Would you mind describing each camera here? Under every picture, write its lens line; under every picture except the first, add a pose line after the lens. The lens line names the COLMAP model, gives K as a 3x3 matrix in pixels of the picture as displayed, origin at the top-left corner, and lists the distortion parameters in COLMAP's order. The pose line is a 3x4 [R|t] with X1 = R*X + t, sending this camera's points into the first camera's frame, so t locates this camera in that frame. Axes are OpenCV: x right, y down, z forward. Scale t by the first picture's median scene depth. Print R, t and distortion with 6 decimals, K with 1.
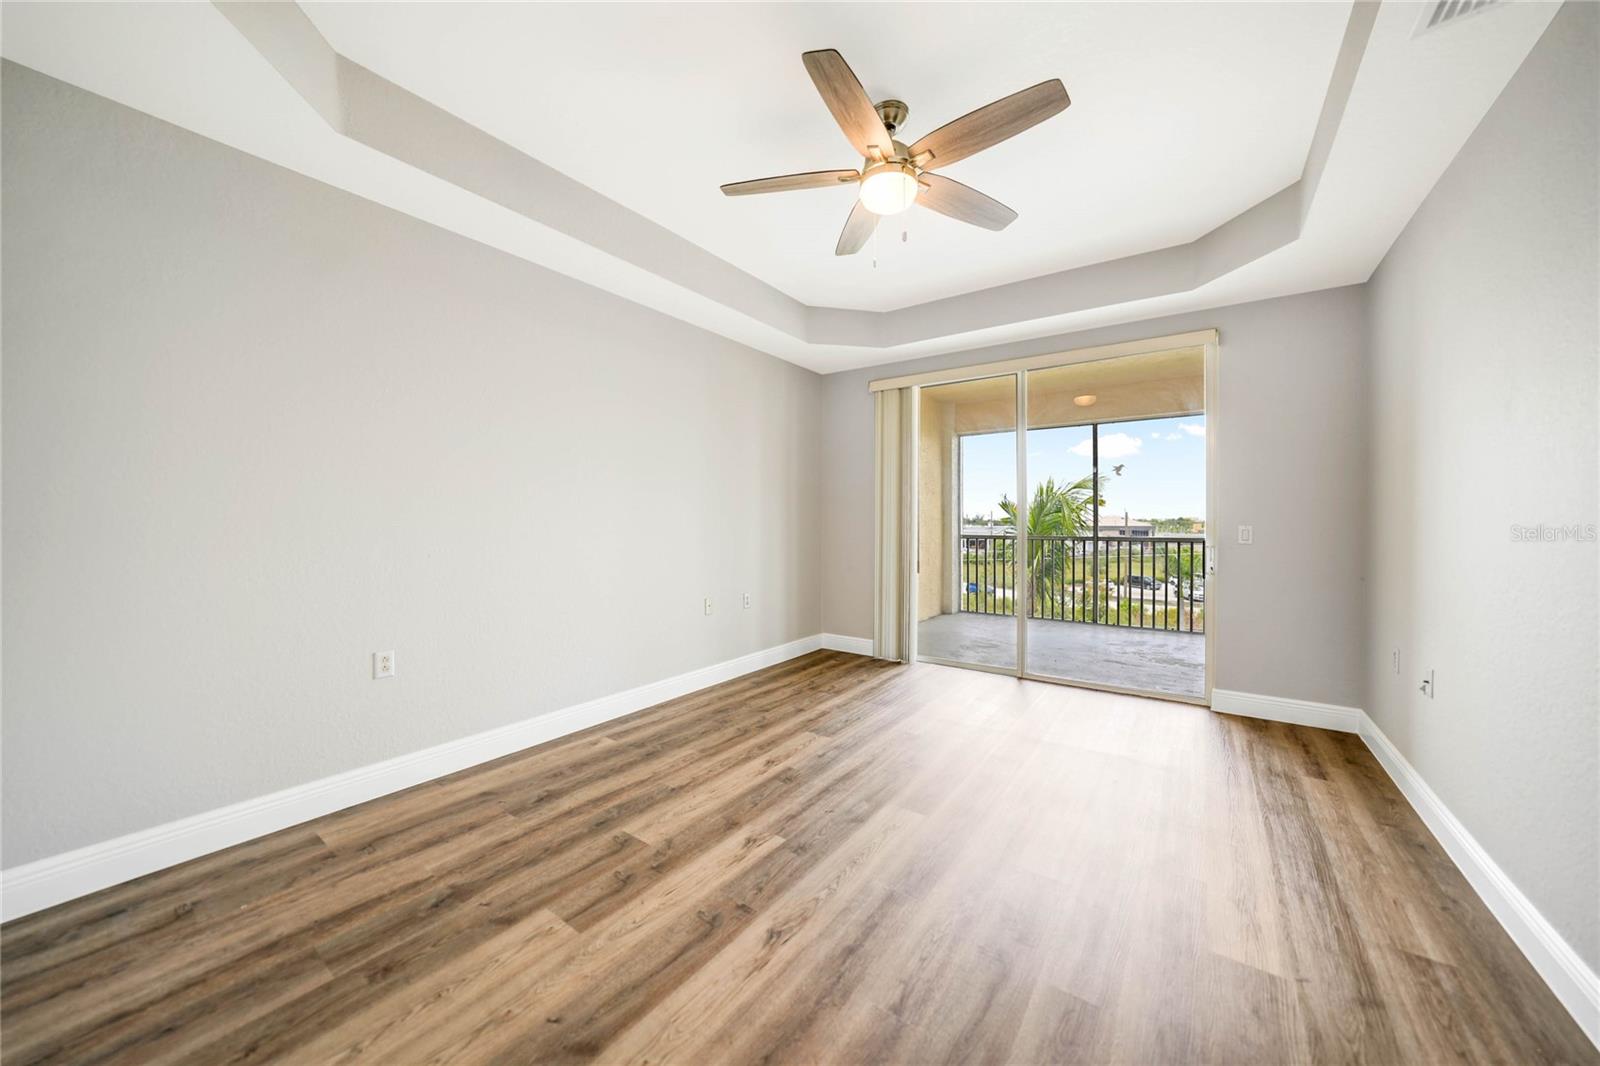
lens RADIAL K [[548.7, 0, 818.5], [0, 548.7, 533.1], [0, 0, 1]] dist [-0.013939, 0.000174]
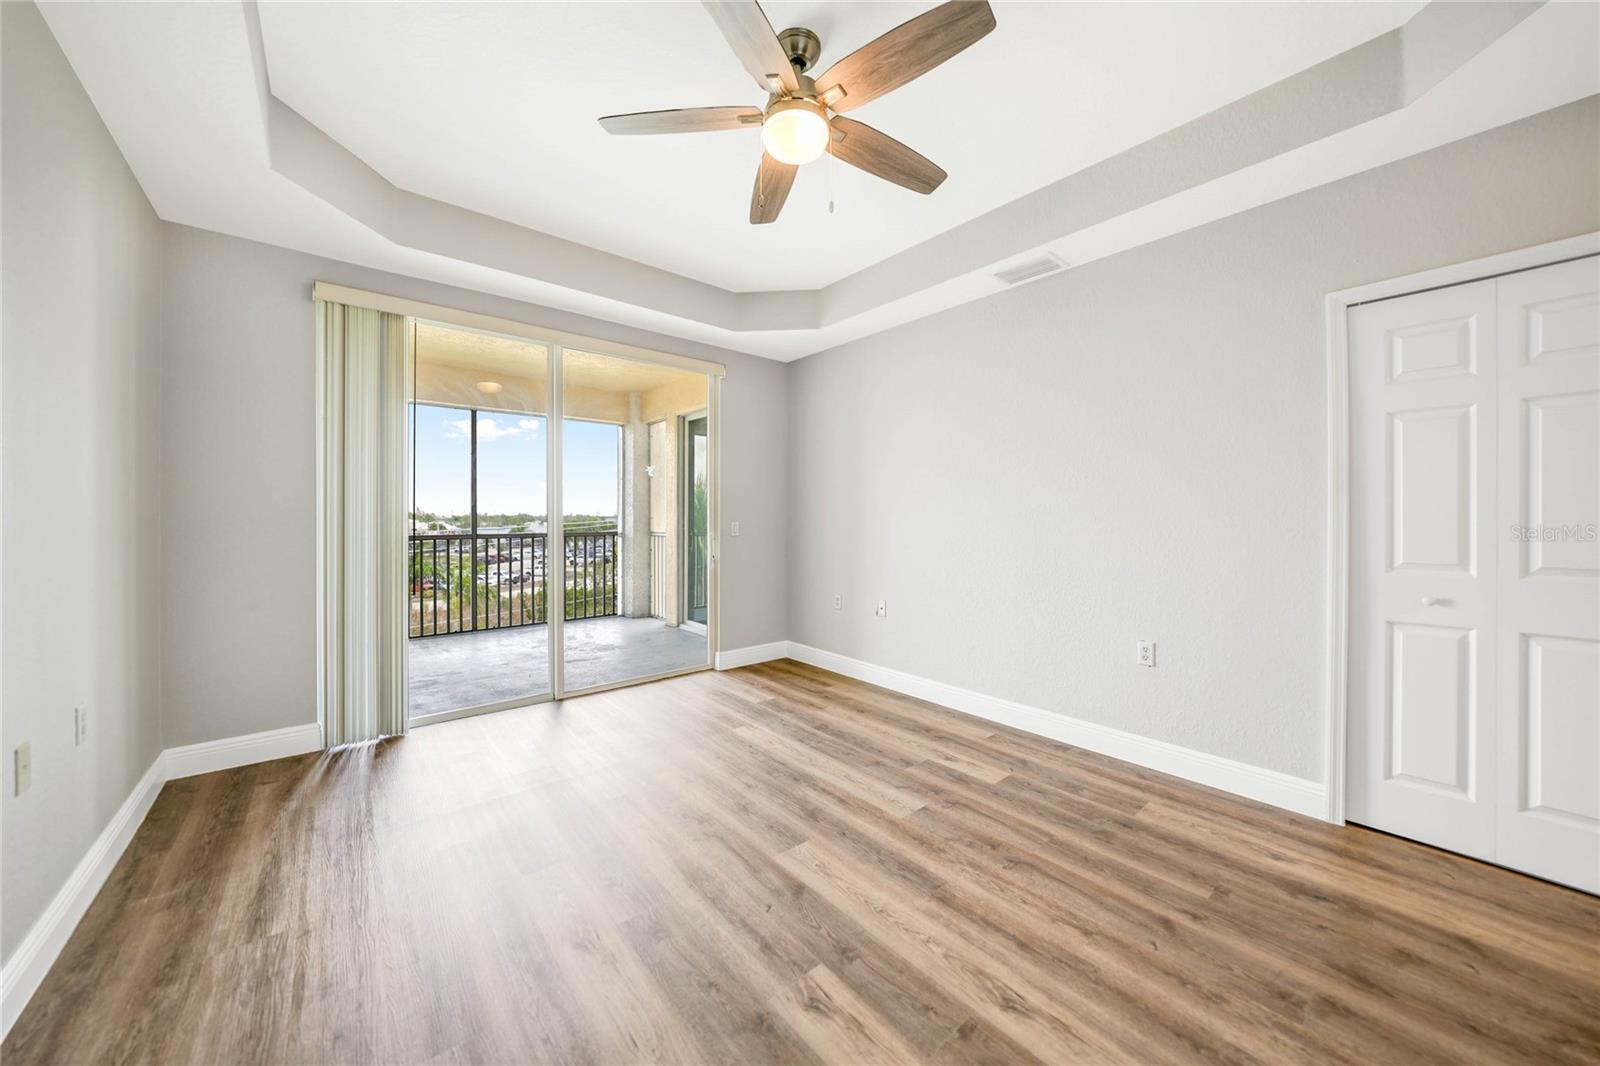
lens RADIAL K [[560.1, 0, 788.1], [0, 560.1, 527.1], [0, 0, 1]] dist [-0.029289, 0.006568]
pose [[0.266472, -0.016806, 0.963696, -0.720819], [0.018672, 0.999750, 0.012271, -0.019771], [-0.963662, 0.014724, 0.266719, 0.798996]]
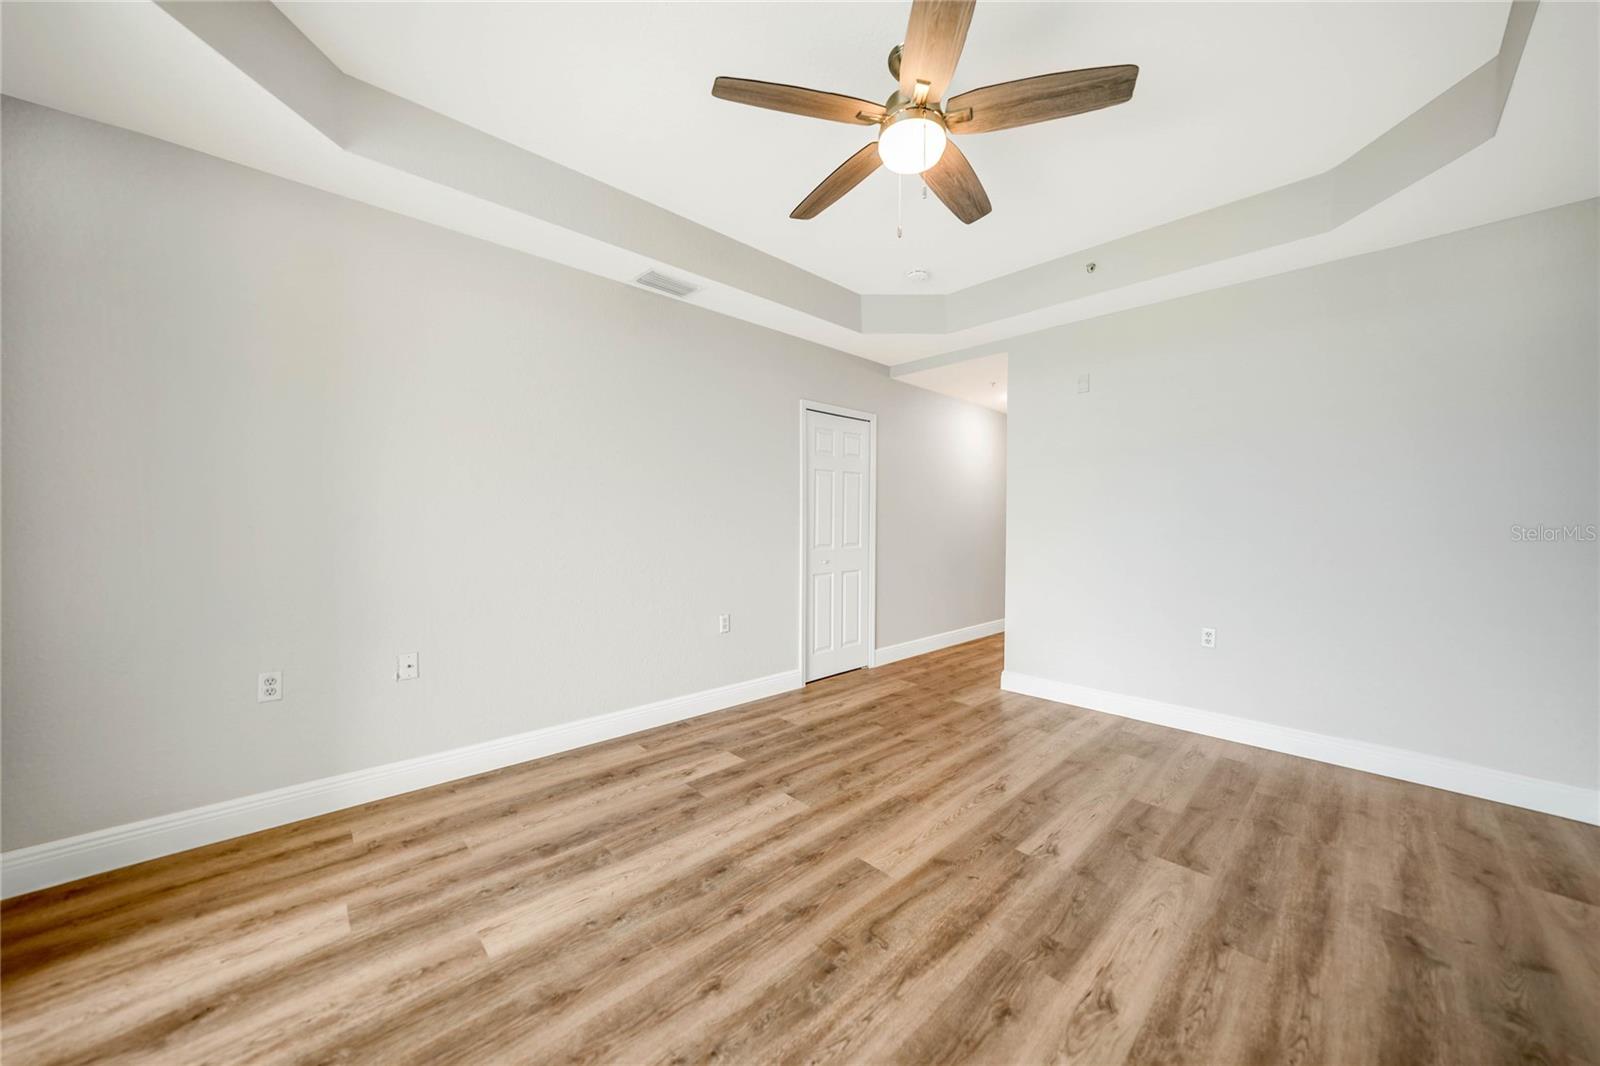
lens RADIAL K [[548.7, 0, 818.5], [0, 548.7, 533.1], [0, 0, 1]] dist [-0.013939, 0.000174]
pose [[-0.981831, -0.015033, 0.189161, 0.106511], [-0.007530, 0.999158, 0.040321, -0.045122], [-0.189608, 0.038164, -0.981118, 1.914256]]
